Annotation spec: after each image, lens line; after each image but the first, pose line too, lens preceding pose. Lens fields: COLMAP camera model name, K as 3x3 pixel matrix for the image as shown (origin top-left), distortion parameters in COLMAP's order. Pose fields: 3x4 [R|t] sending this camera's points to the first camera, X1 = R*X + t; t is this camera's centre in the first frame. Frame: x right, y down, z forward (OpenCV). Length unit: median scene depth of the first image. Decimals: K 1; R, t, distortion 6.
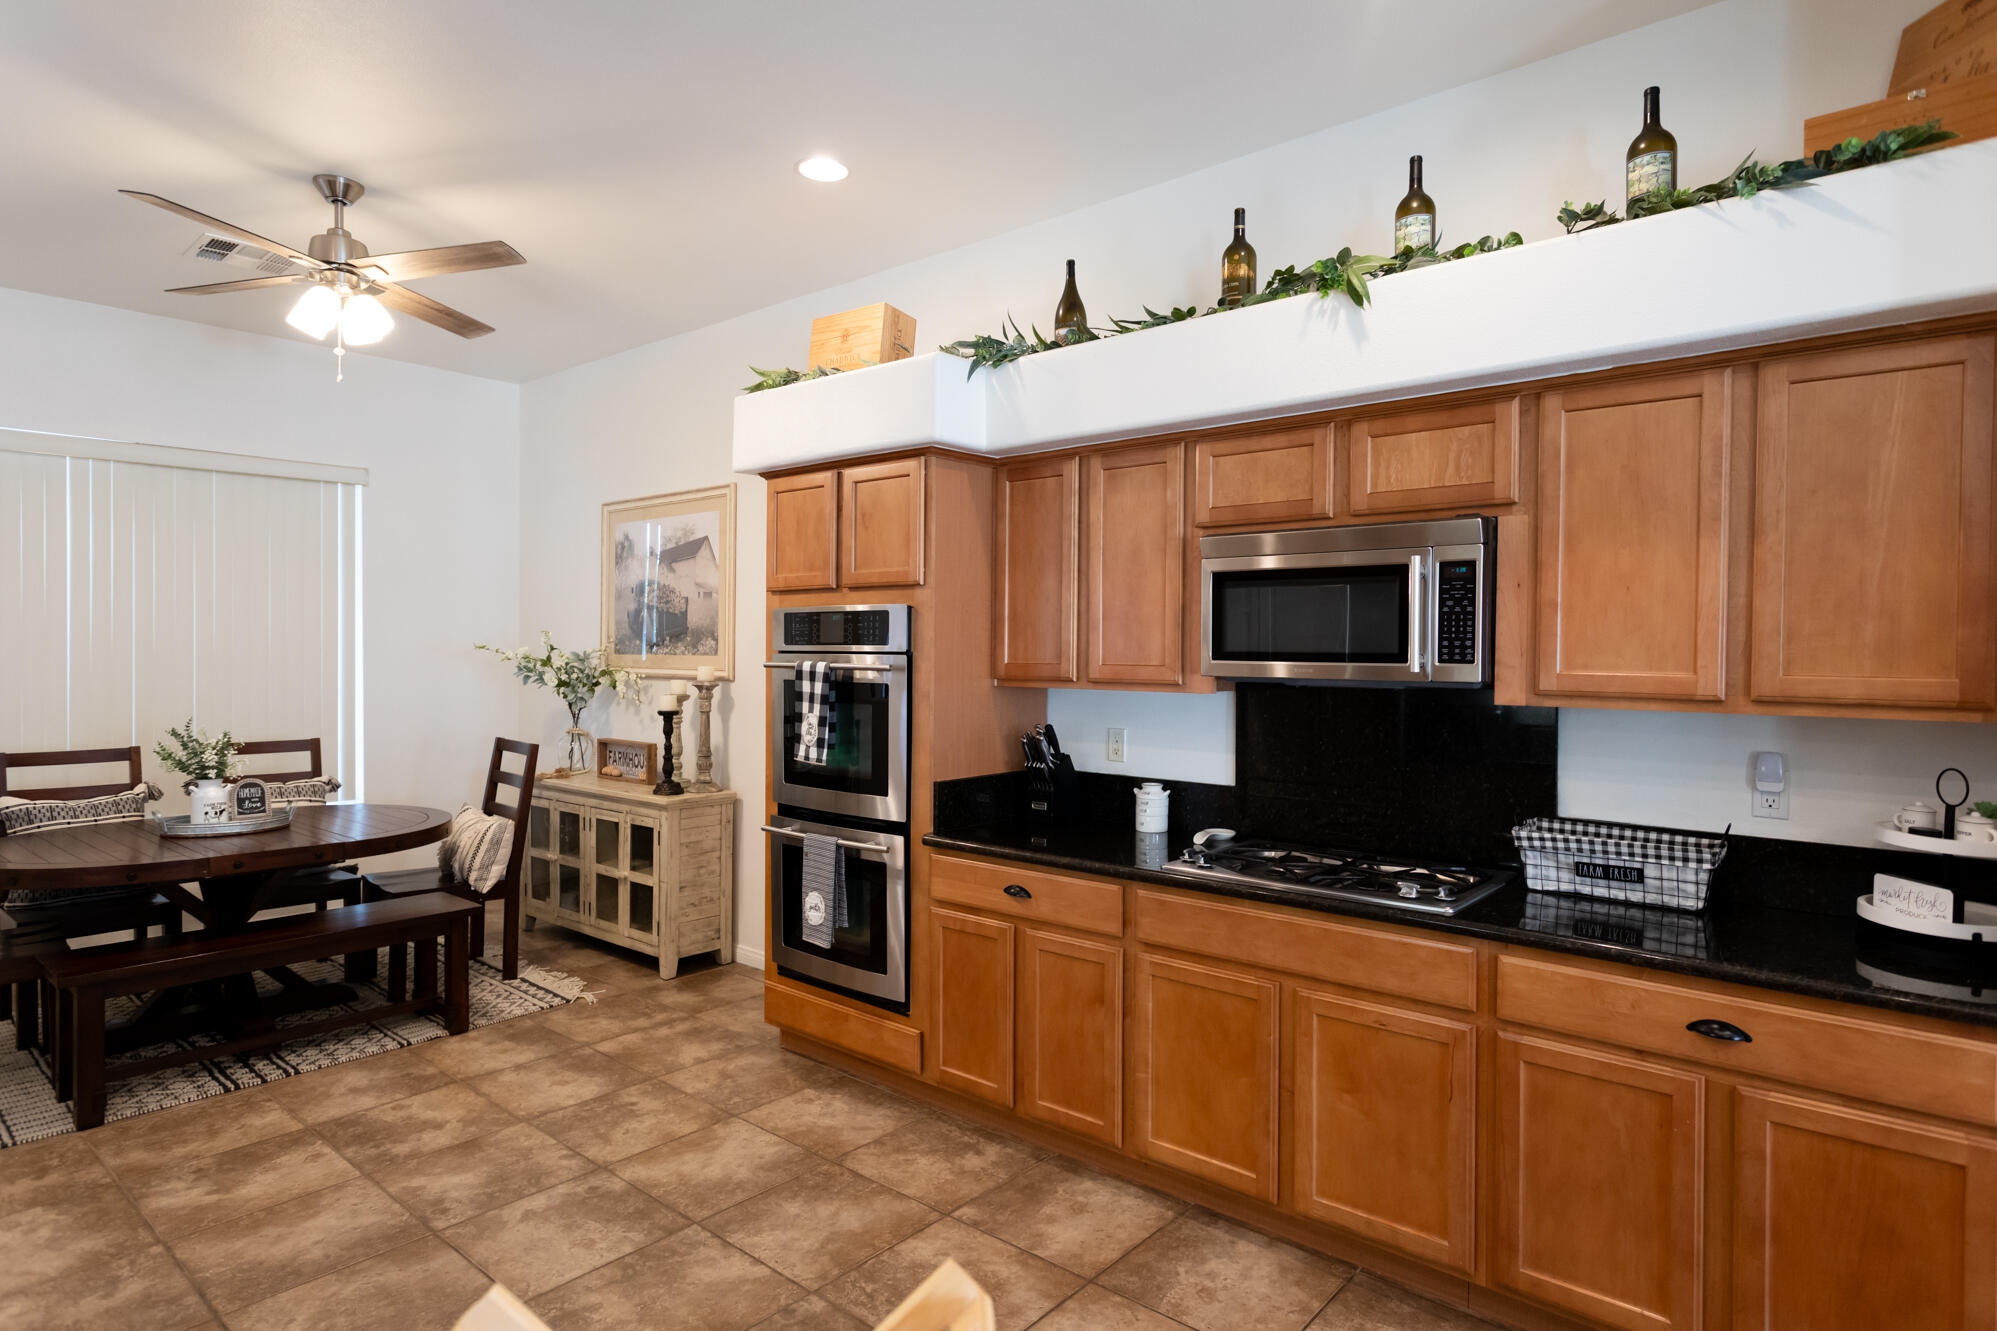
lens RADIAL K [[1101.1, 0, 997.0], [0, 1101.1, 646.6], [0, 0, 1]] dist [0.000107, 0.000365]
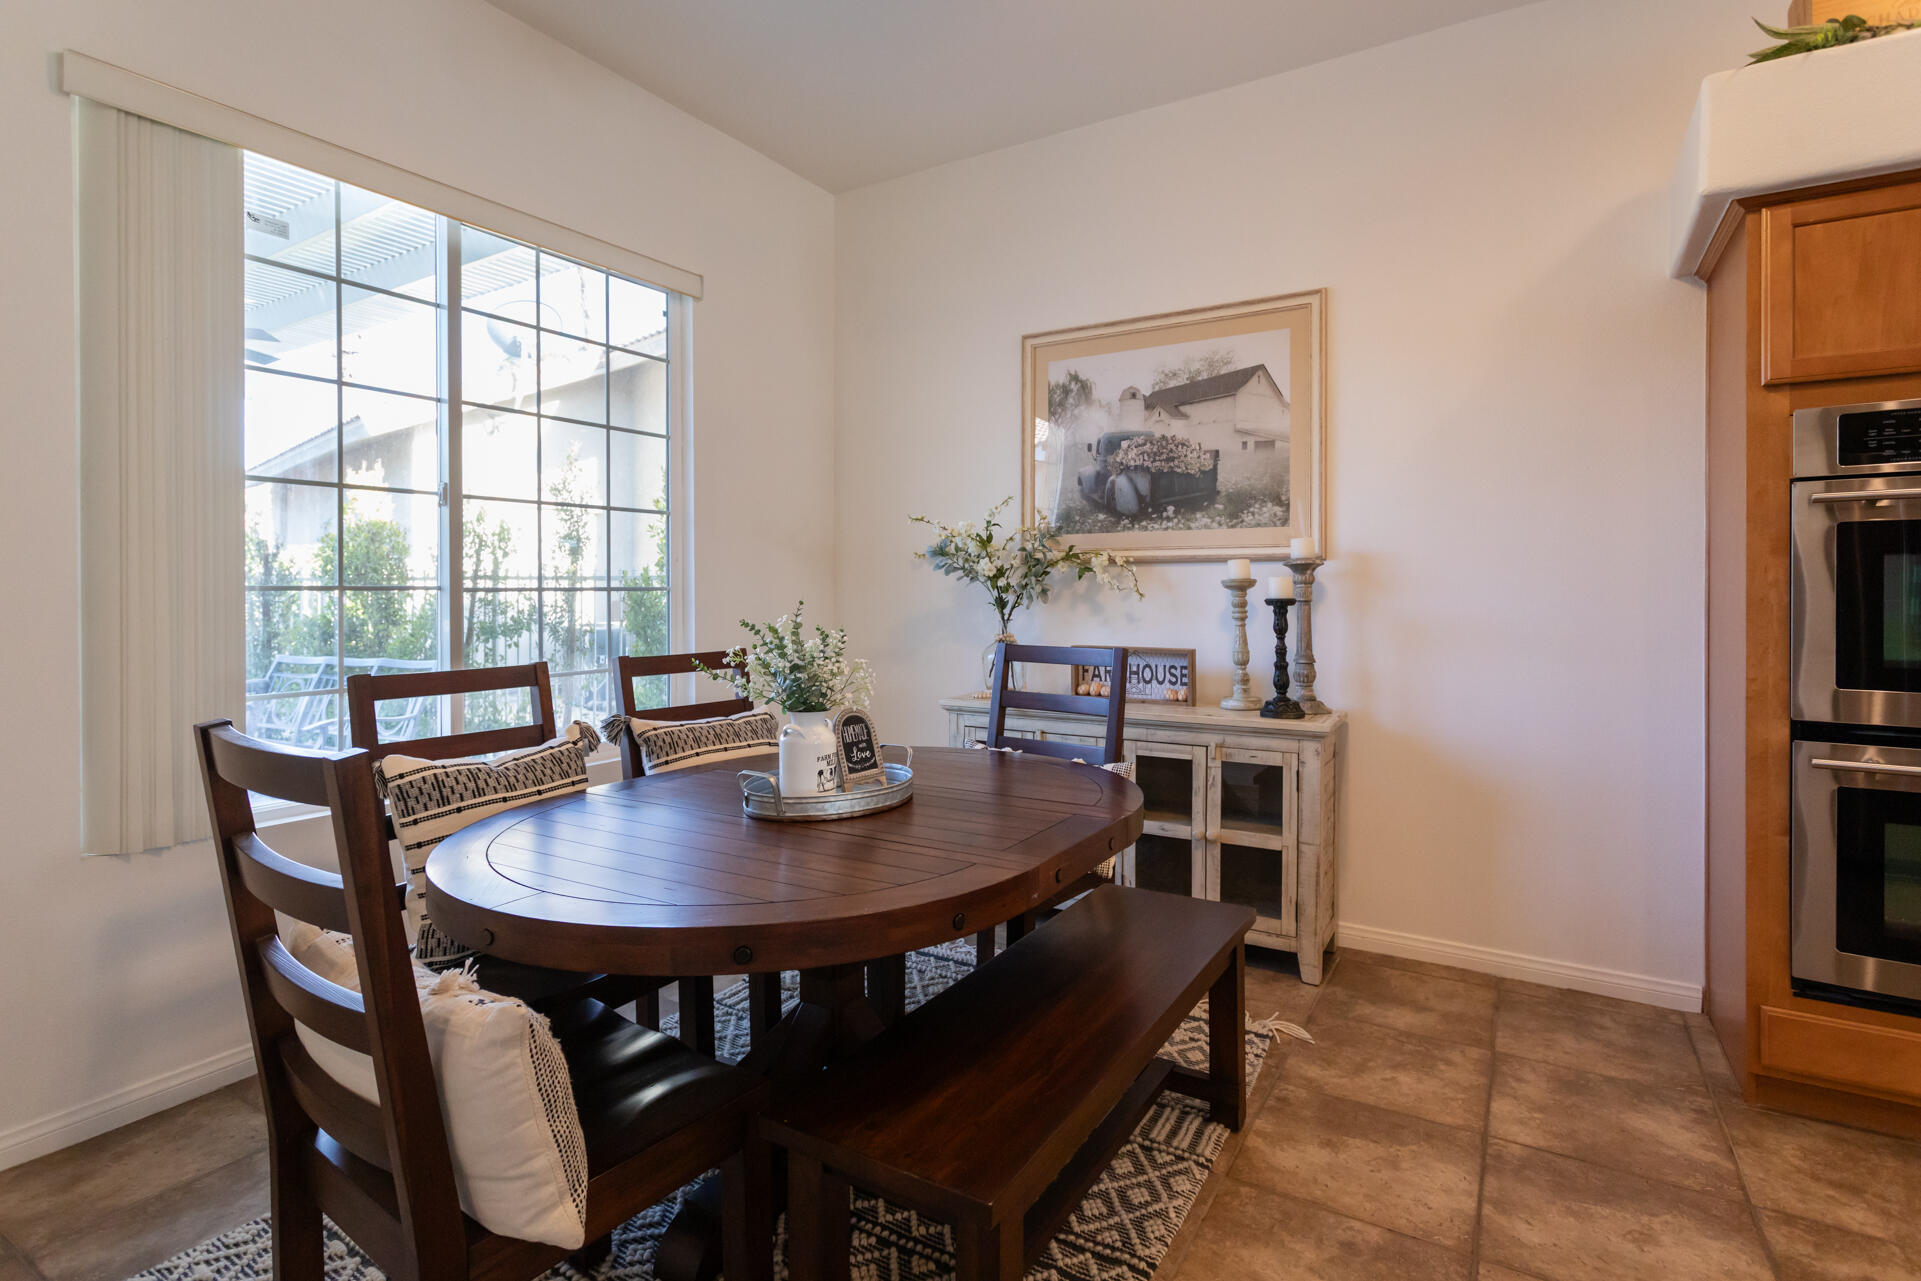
lens RADIAL K [[955.1, 0, 960.6], [0, 955.1, 586.9], [0, 0, 1]] dist [0.000142, 0.000483]
pose [[0.986918, -0.006432, 0.161094, -0.598849], [0.006393, 0.999979, 0.000759, 0.048600], [-0.161095, 0.000281, 0.986939, 0.429439]]
